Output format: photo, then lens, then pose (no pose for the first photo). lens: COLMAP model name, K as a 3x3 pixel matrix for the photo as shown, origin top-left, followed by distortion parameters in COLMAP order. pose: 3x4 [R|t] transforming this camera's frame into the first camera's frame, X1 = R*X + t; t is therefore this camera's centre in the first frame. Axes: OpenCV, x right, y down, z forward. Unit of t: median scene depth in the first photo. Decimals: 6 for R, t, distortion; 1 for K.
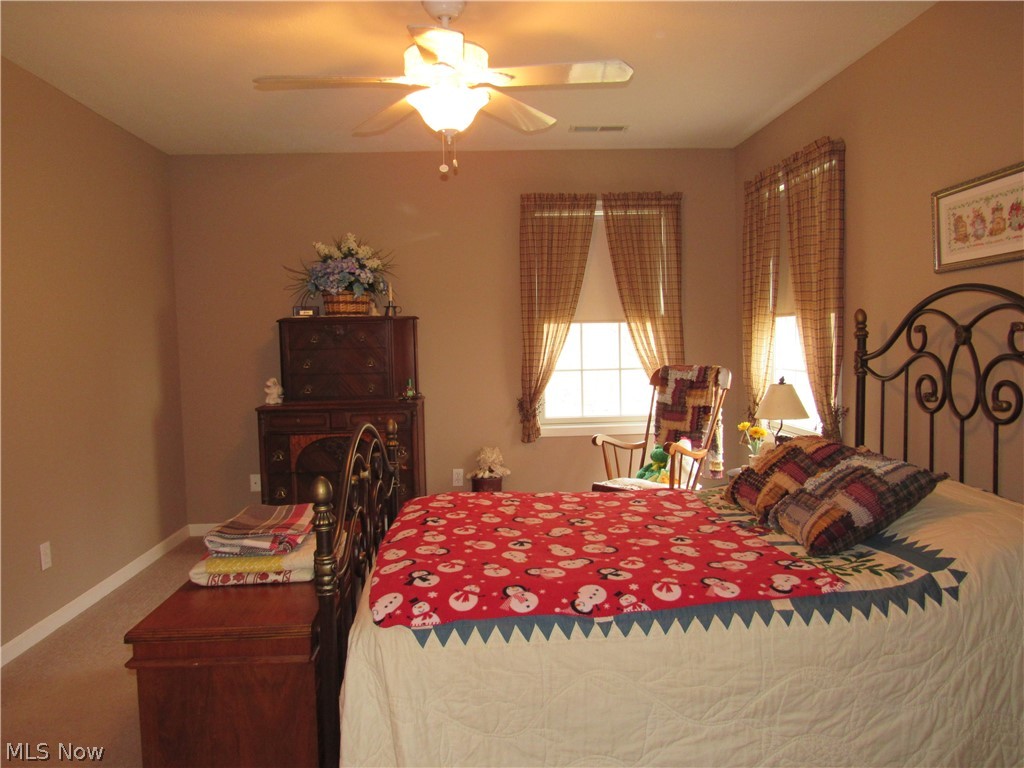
lens RADIAL K [[730.7, 0, 508.9], [0, 730.7, 385.0], [0, 0, 1]] dist [-0.029358, 0.017347]
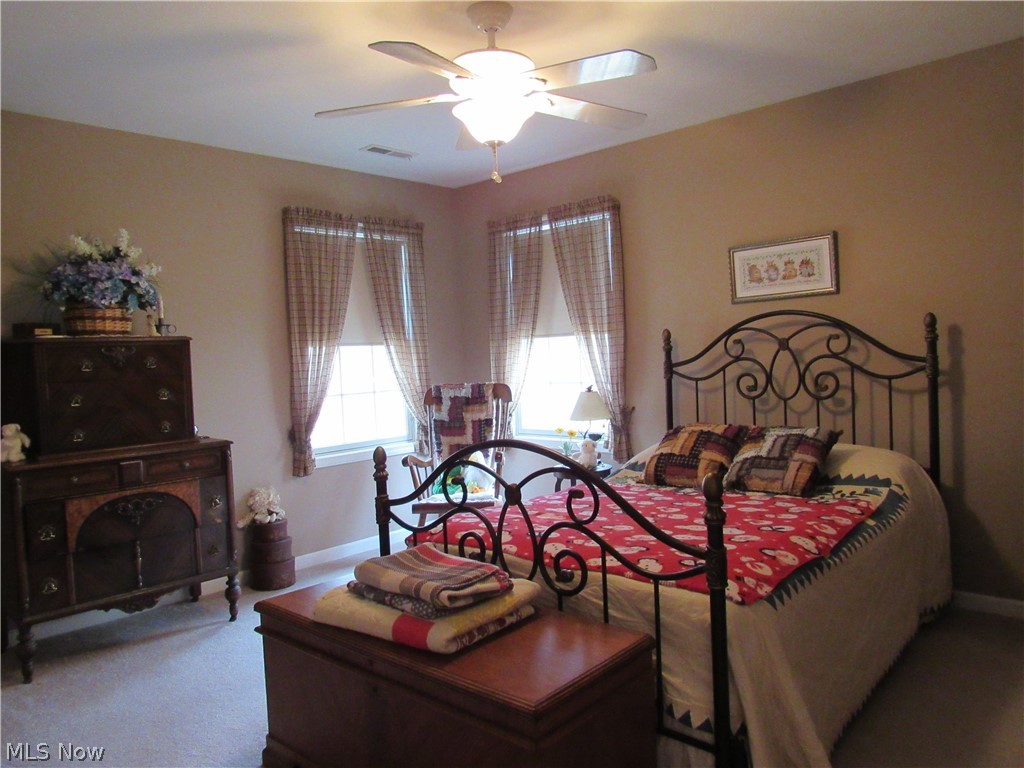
lens RADIAL K [[730.7, 0, 507.8], [0, 730.7, 379.3], [0, 0, 1]] dist [-0.029358, 0.017347]
pose [[0.717420, -0.035202, 0.695751, -0.468713], [0.073962, 0.996927, -0.025825, -0.000091], [-0.692704, 0.069986, 0.717818, 0.179478]]
